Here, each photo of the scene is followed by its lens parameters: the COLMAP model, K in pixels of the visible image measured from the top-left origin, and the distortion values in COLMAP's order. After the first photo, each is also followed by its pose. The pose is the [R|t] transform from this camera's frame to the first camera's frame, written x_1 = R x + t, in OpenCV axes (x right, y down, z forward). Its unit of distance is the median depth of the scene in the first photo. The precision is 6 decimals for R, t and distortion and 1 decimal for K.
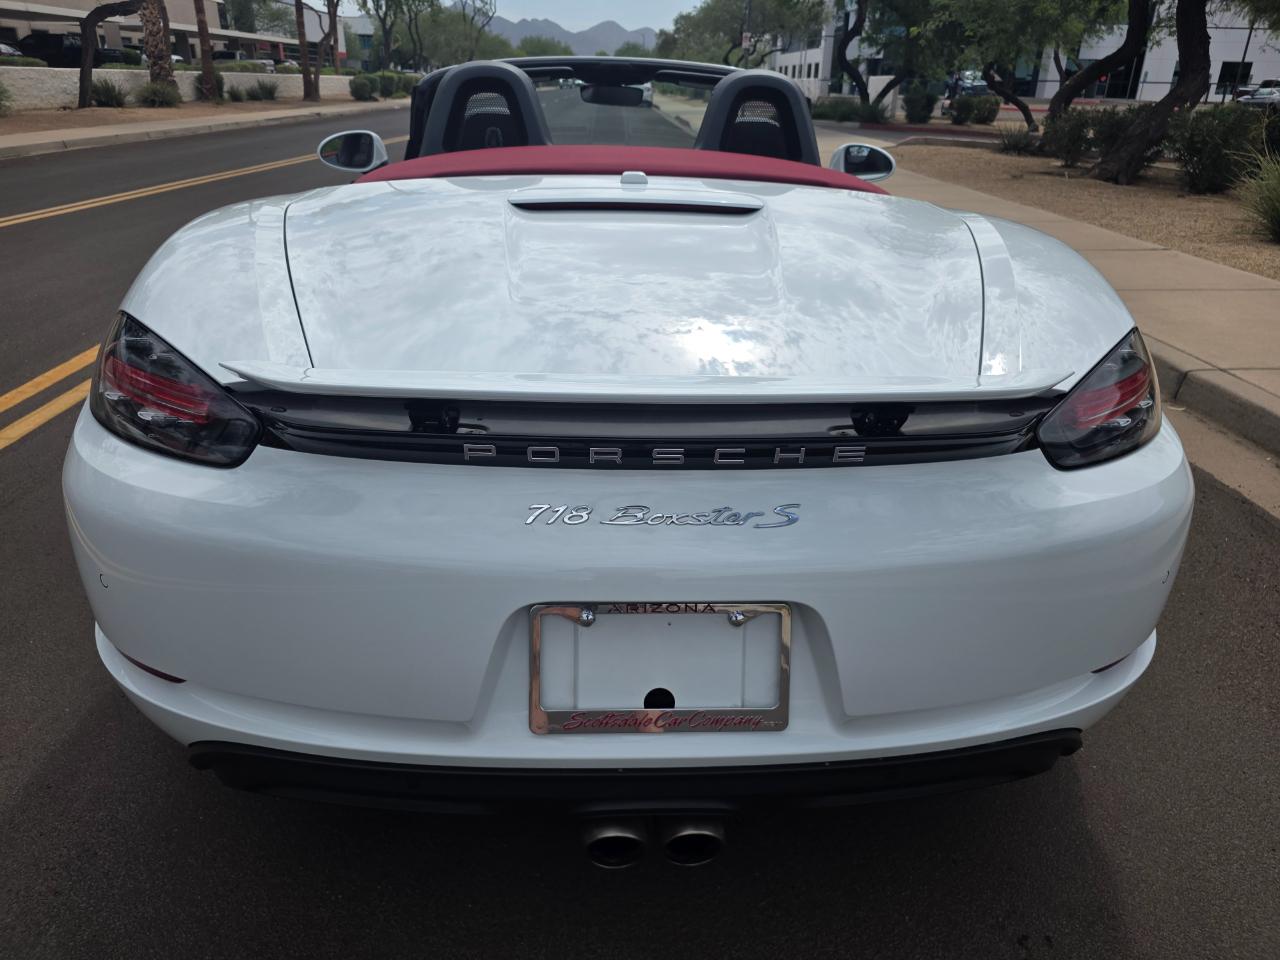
lens RADIAL K [[867.4, 0, 640.0], [0, 867.4, 480.0], [0, 0, 1]] dist [0.047759, -0.041077]
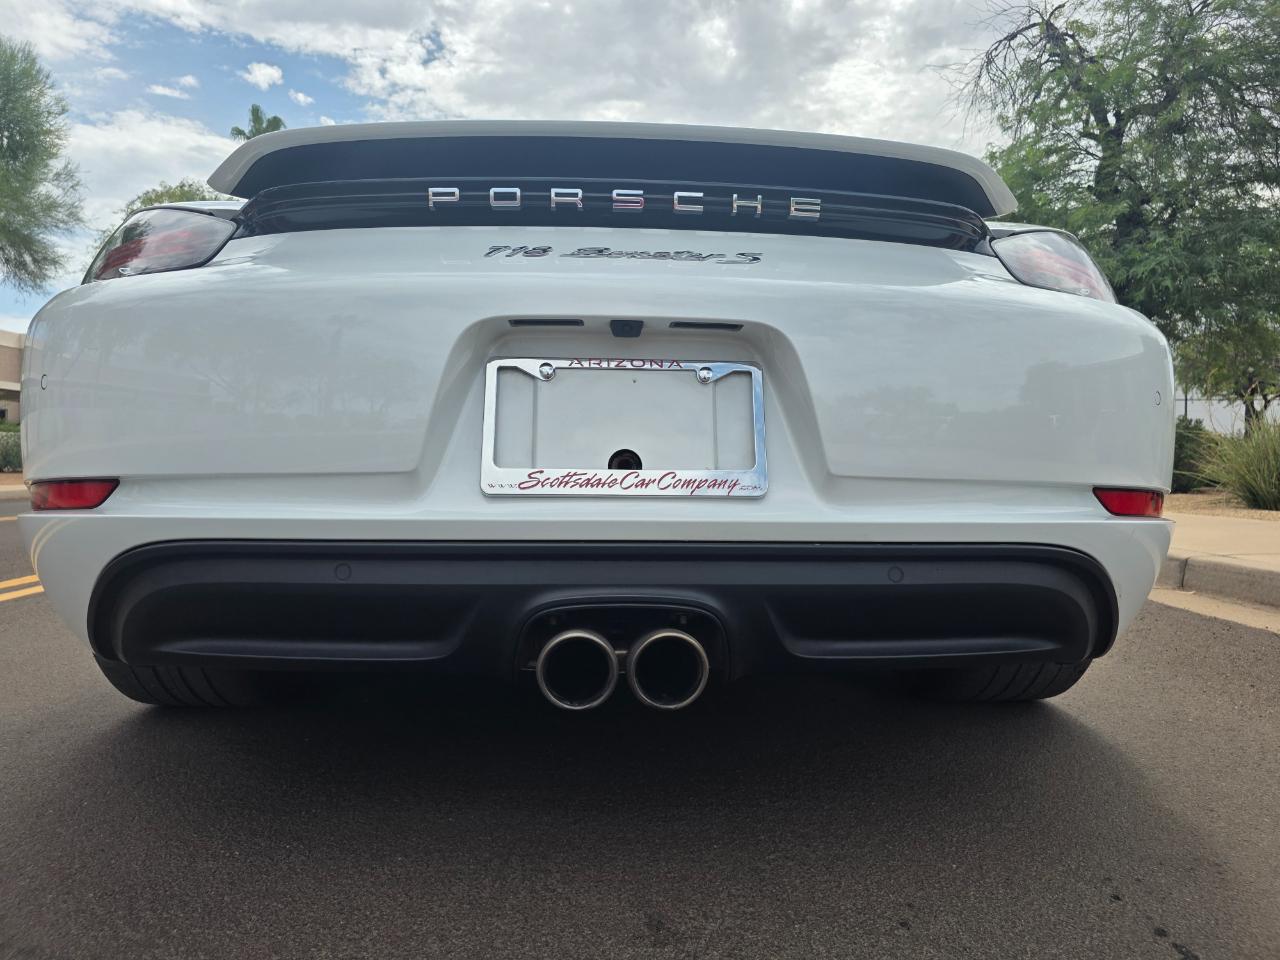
lens RADIAL K [[867.4, 0, 640.0], [0, 867.4, 480.0], [0, 0, 1]] dist [0.047759, -0.041077]
pose [[0.999757, -0.021897, -0.002546, 0.038956], [0.019179, 0.920923, -0.389273, 0.620283], [0.010869, 0.389130, 0.921119, 0.169528]]
